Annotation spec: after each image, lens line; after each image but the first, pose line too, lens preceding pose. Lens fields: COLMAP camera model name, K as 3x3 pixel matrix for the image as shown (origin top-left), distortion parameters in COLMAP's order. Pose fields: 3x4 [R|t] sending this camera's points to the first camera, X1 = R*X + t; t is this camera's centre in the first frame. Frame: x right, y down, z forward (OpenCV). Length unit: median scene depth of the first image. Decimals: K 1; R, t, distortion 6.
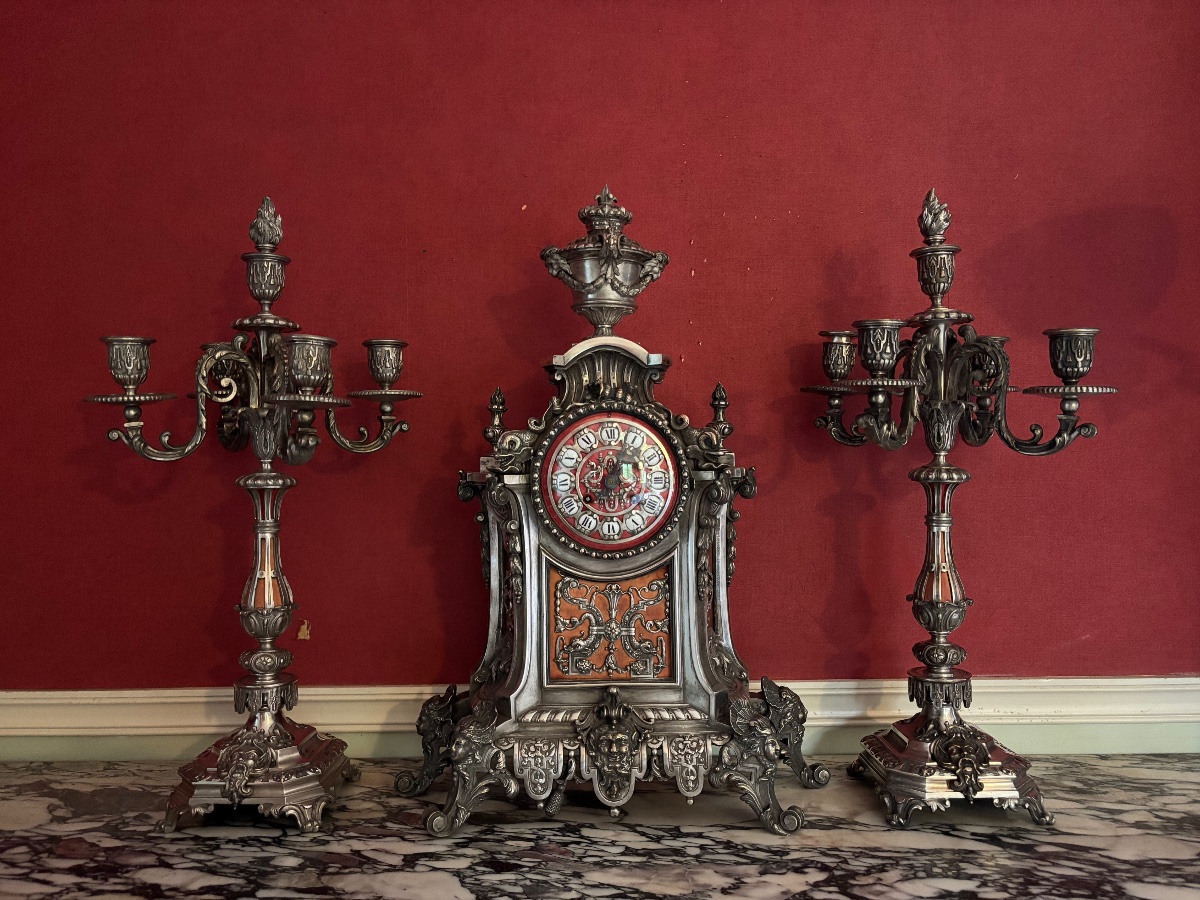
lens RADIAL K [[909.5, 0, 603.6], [0, 909.5, 468.0], [0, 0, 1]] dist [0.042850, -0.007487]
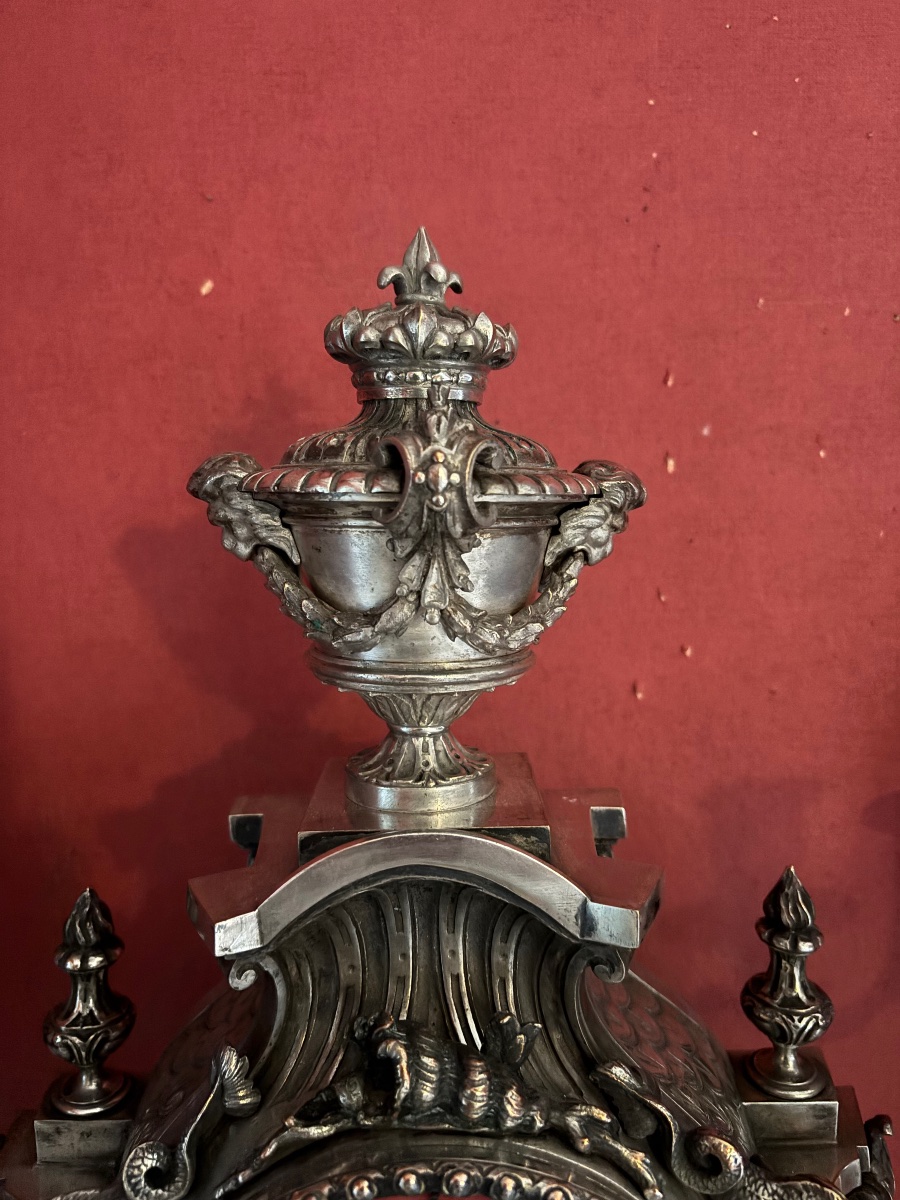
lens RADIAL K [[911.6, 0, 450.0], [0, 911.6, 600.0], [0, 0, 1]] dist [0.047787, -0.070873]
pose [[0.999957, -0.007269, -0.005815, 0.012345], [0.007837, 0.994482, 0.104615, -0.232670], [0.005022, -0.104657, 0.994496, 0.729576]]
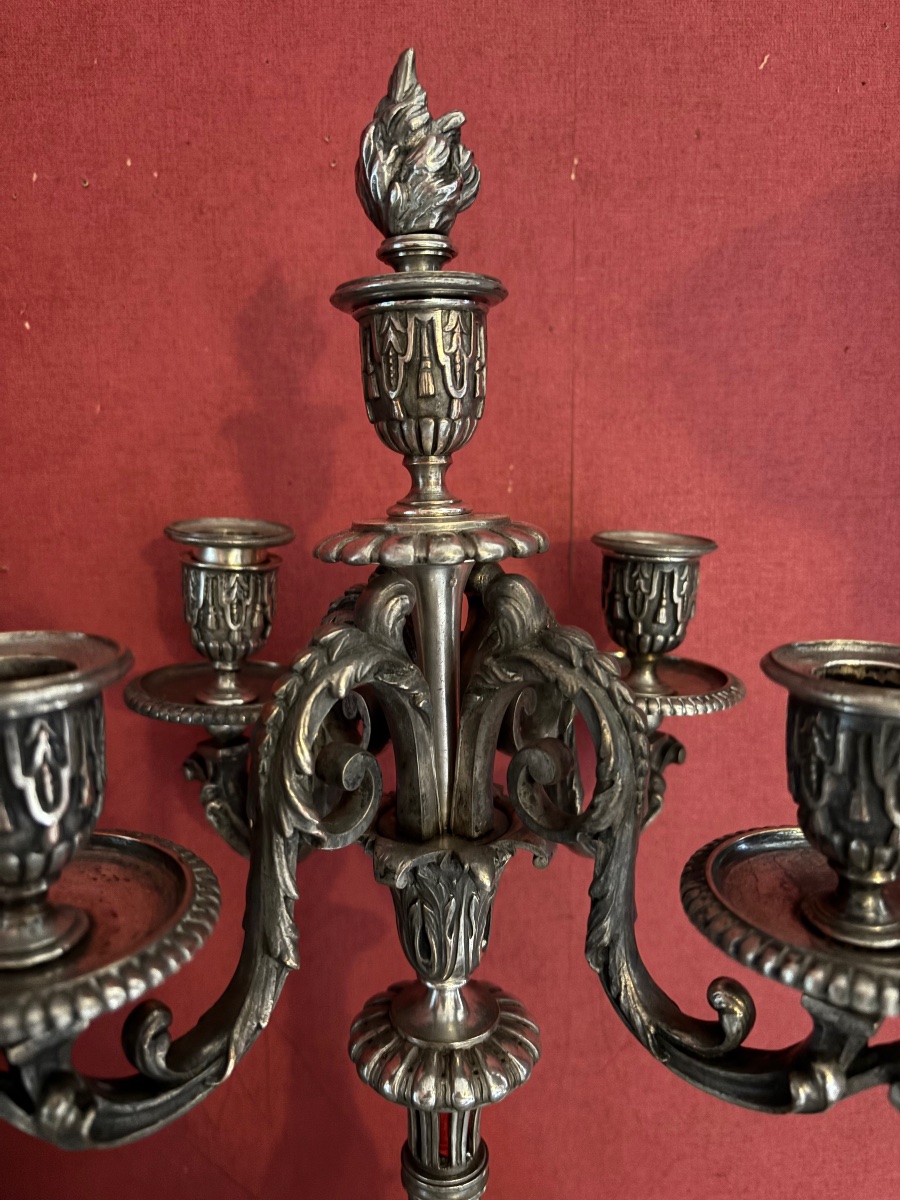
lens RADIAL K [[919.6, 0, 450.0], [0, 919.6, 600.0], [0, 0, 1]] dist [-0.001164, -0.001255]
pose [[0.999601, -0.009076, 0.026766, 0.368387], [0.005374, 0.990794, 0.135275, -0.185000], [-0.027747, -0.135077, 0.990446, 0.723509]]
